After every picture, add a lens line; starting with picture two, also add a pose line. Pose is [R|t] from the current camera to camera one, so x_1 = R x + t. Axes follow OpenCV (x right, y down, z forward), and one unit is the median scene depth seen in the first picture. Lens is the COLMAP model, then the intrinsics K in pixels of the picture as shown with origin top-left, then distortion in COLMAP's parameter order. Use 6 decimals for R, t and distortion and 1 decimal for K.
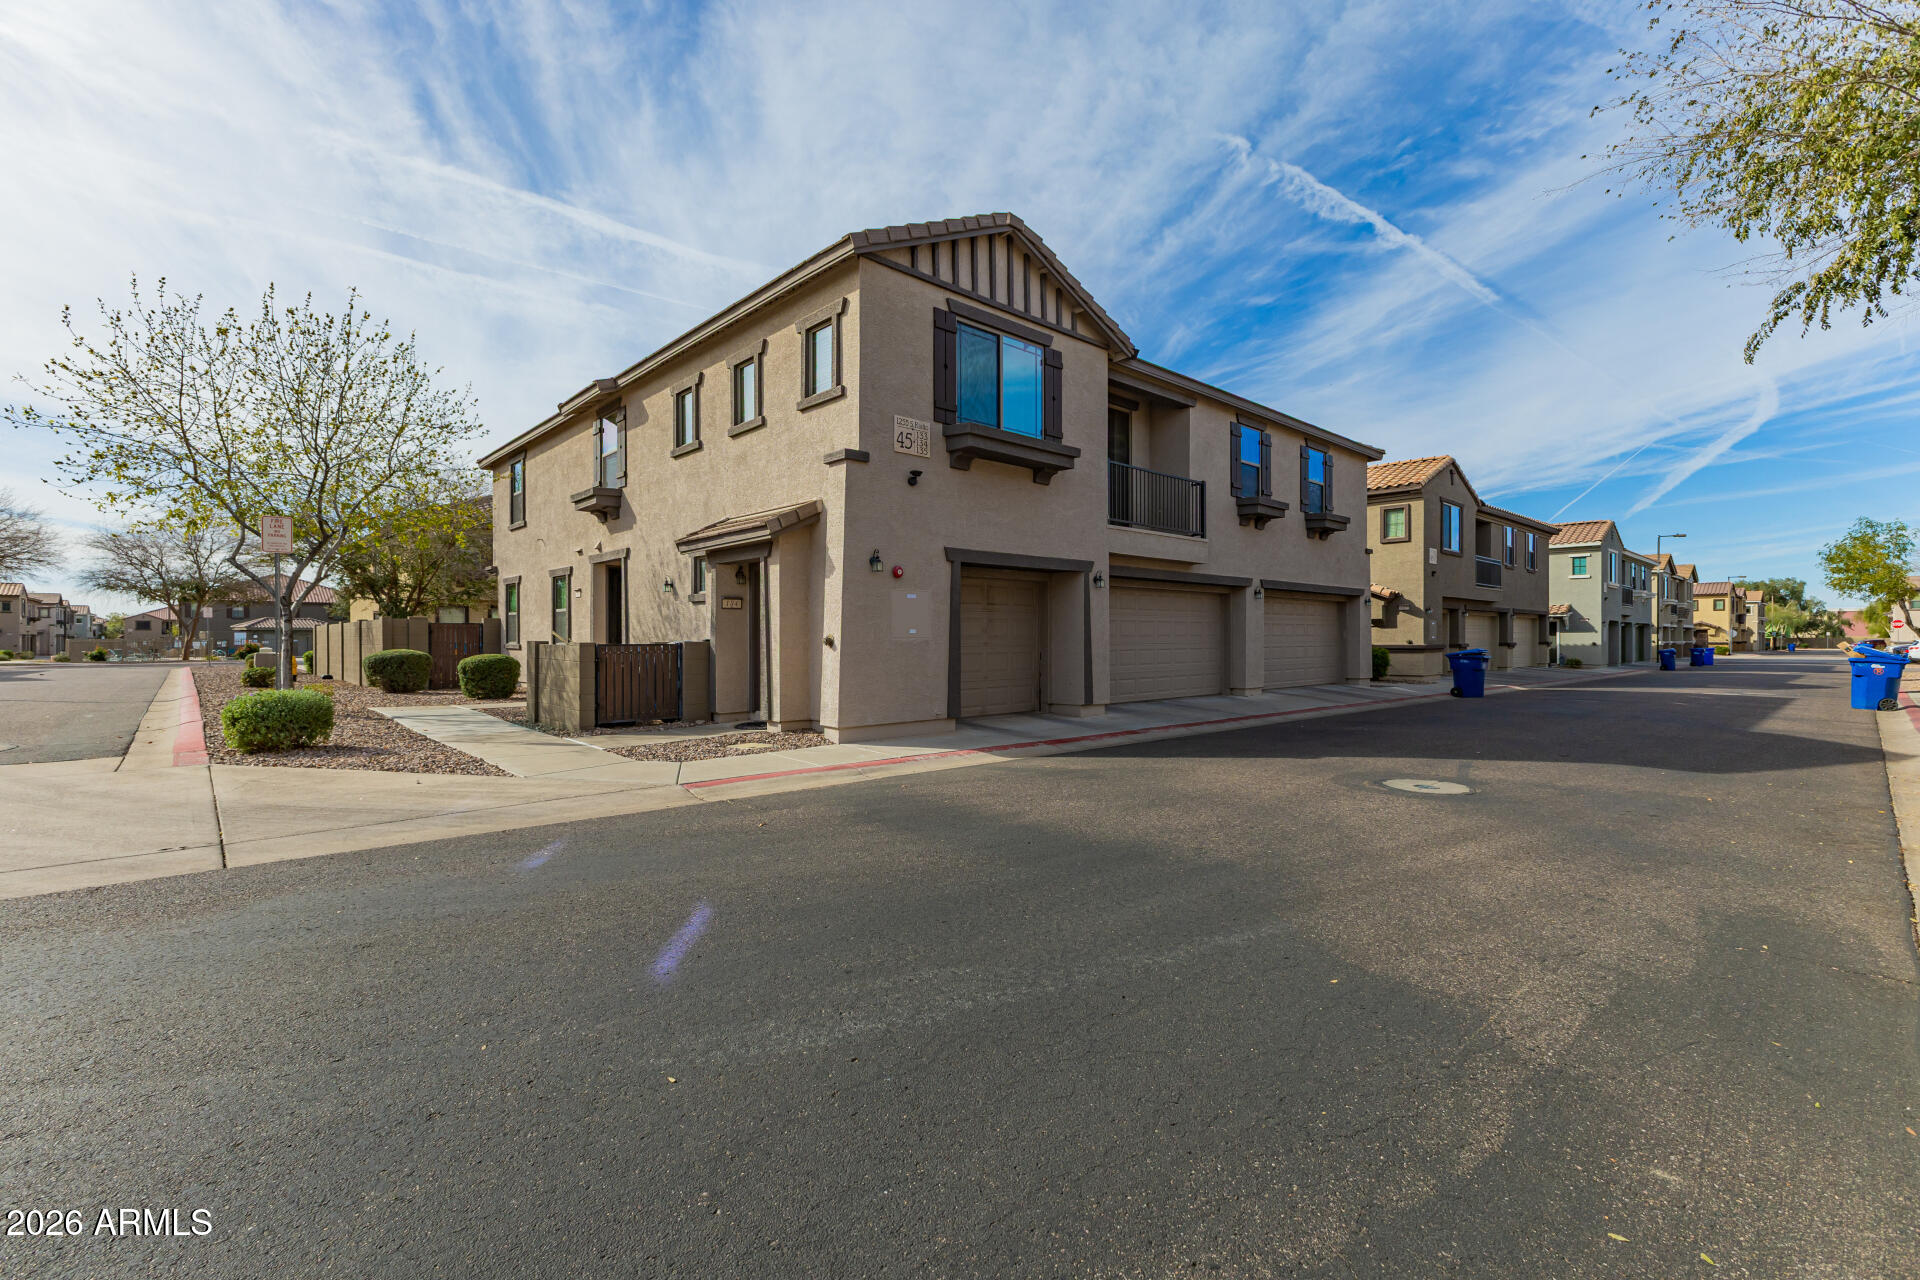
lens RADIAL K [[826.4, 0, 959.9], [0, 826.4, 636.7], [0, 0, 1]] dist [0.011247, -0.002527]
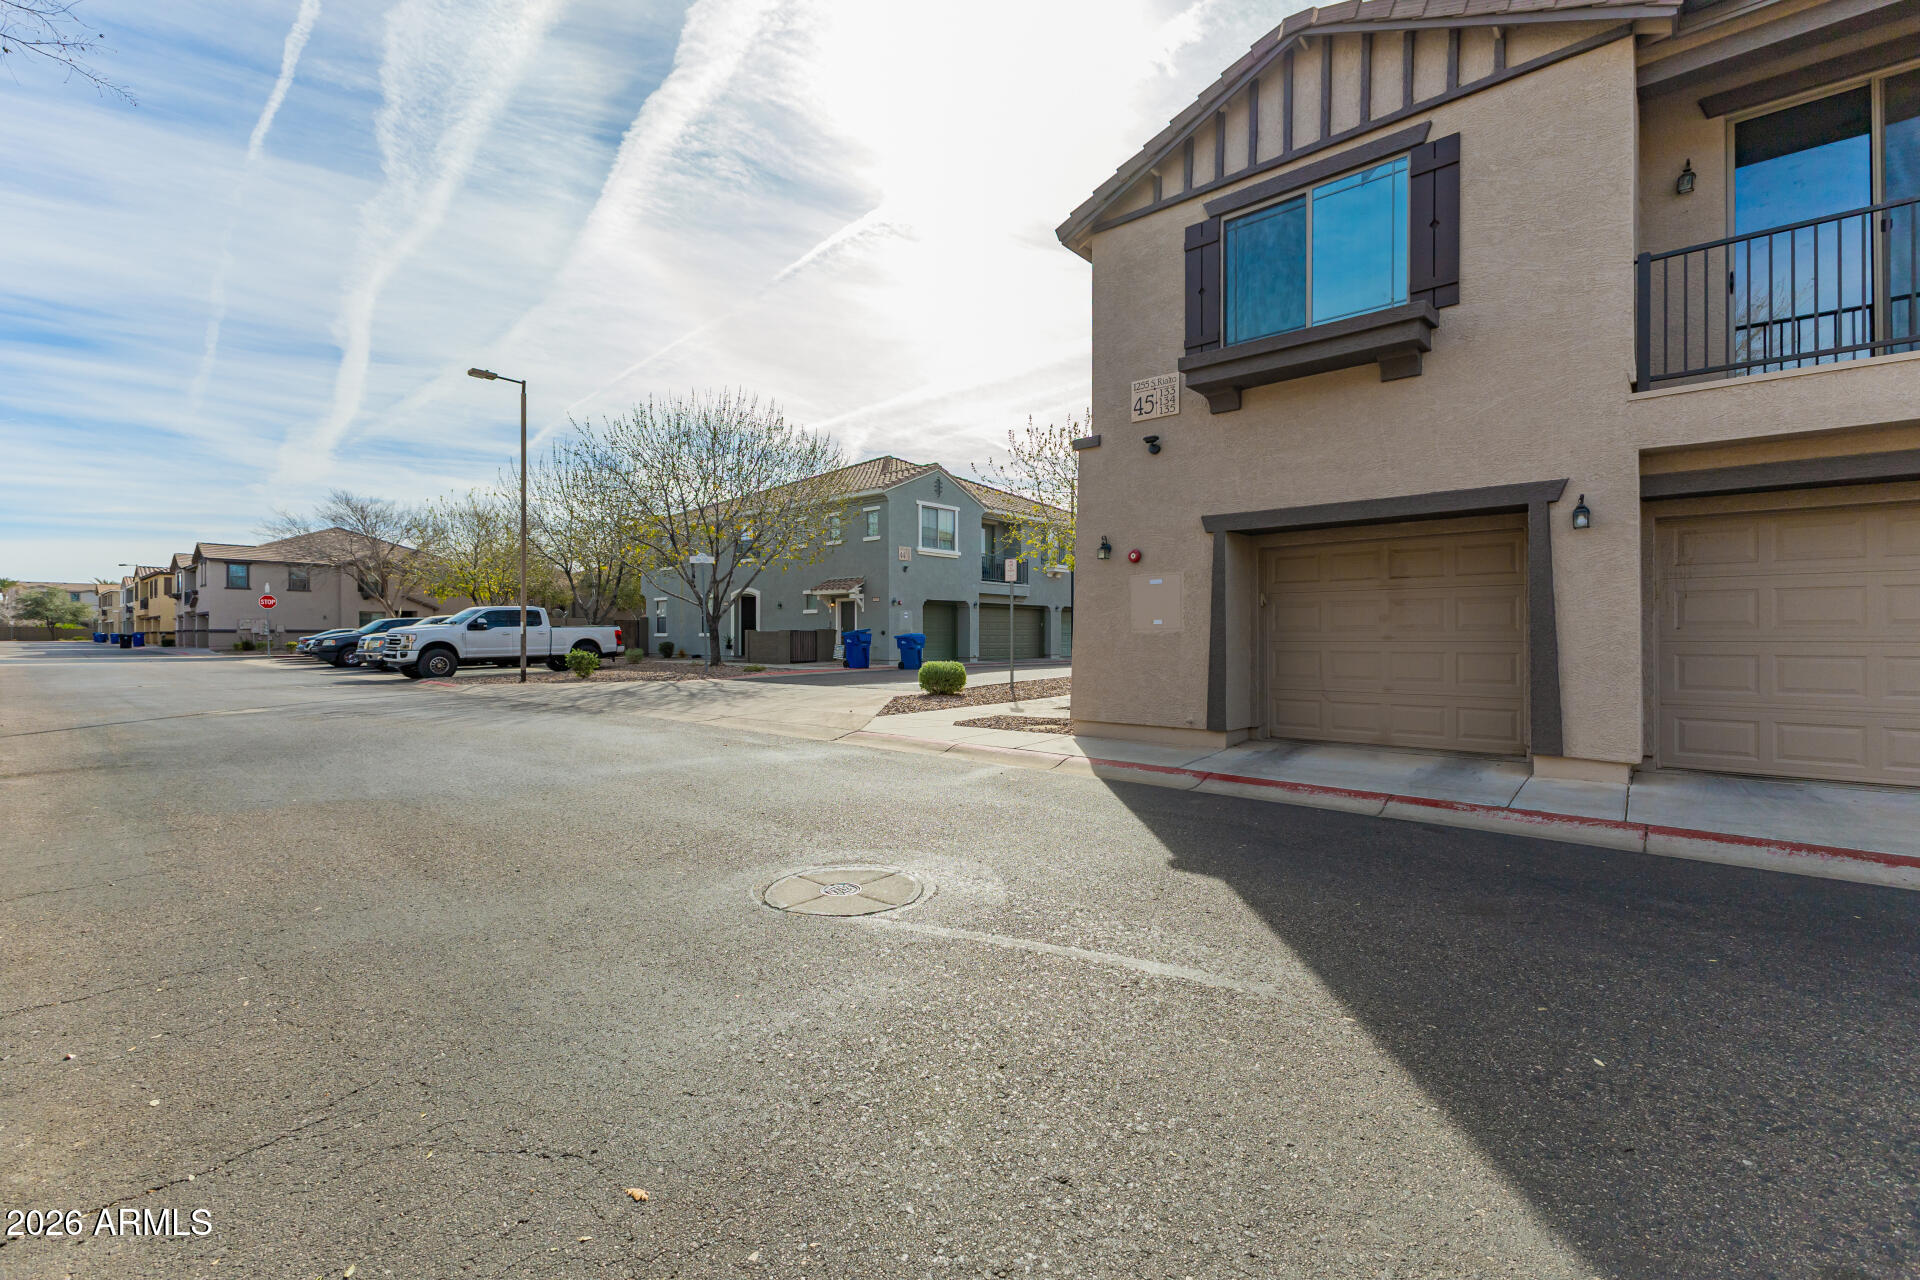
lens RADIAL K [[826.4, 0, 962.0], [0, 826.4, 636.5], [0, 0, 1]] dist [0.011247, -0.002527]
pose [[0.114071, 0.004662, -0.993462, 0.743271], [0.002521, 0.999984, 0.004982, 0.003784], [0.993469, -0.003073, 0.114058, 0.664164]]
